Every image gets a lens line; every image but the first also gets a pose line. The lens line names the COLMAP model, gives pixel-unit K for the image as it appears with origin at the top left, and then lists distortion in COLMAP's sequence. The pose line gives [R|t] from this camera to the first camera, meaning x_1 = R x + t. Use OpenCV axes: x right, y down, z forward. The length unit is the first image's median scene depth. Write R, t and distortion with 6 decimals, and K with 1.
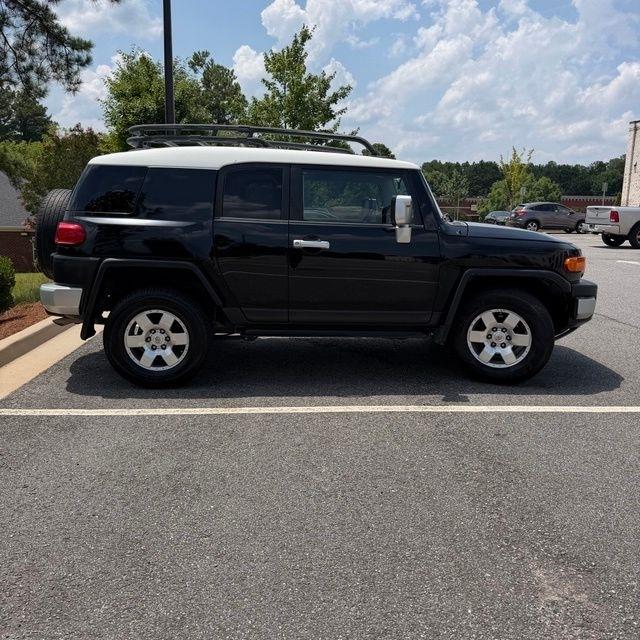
lens RADIAL K [[601.5, 0, 320.0], [0, 601.5, 320.0], [0, 0, 1]] dist [0.098617, -0.155509]
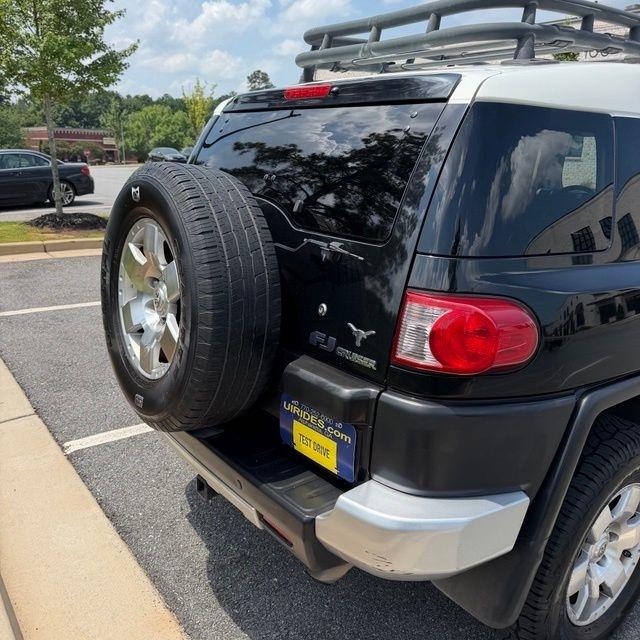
lens RADIAL K [[594.5, 0, 320.0], [0, 594.5, 320.0], [0, 0, 1]] dist [0.101303, -0.161042]
pose [[0.821200, -0.146797, 0.551435, -0.638656], [0.086634, 0.987216, 0.133790, -0.194103], [-0.564025, -0.062095, 0.823419, 0.788414]]
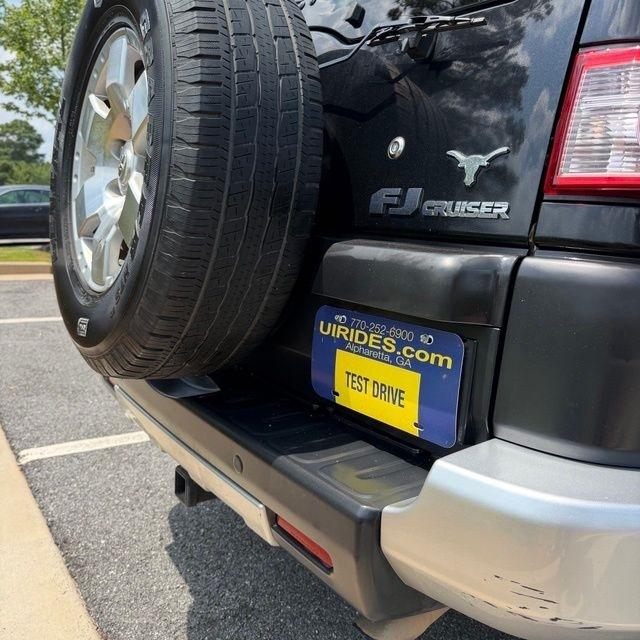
lens RADIAL K [[594.5, 0, 320.0], [0, 594.5, 320.0], [0, 0, 1]] dist [0.101303, -0.161042]
pose [[0.840216, -0.063507, 0.538520, -0.577004], [0.058005, 0.997946, 0.027185, -0.102861], [-0.539141, 0.008396, 0.842174, 0.920502]]
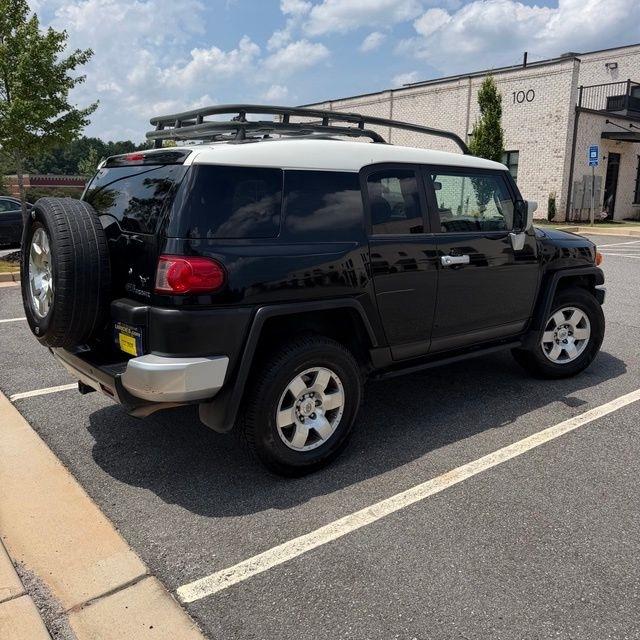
lens RADIAL K [[601.5, 0, 320.0], [0, 601.5, 320.0], [0, 0, 1]] dist [0.098617, -0.155509]
pose [[0.807443, -0.135322, 0.574216, -0.667328], [0.114795, 0.990772, 0.072068, -0.124239], [-0.578669, 0.007727, 0.815526, 0.406516]]
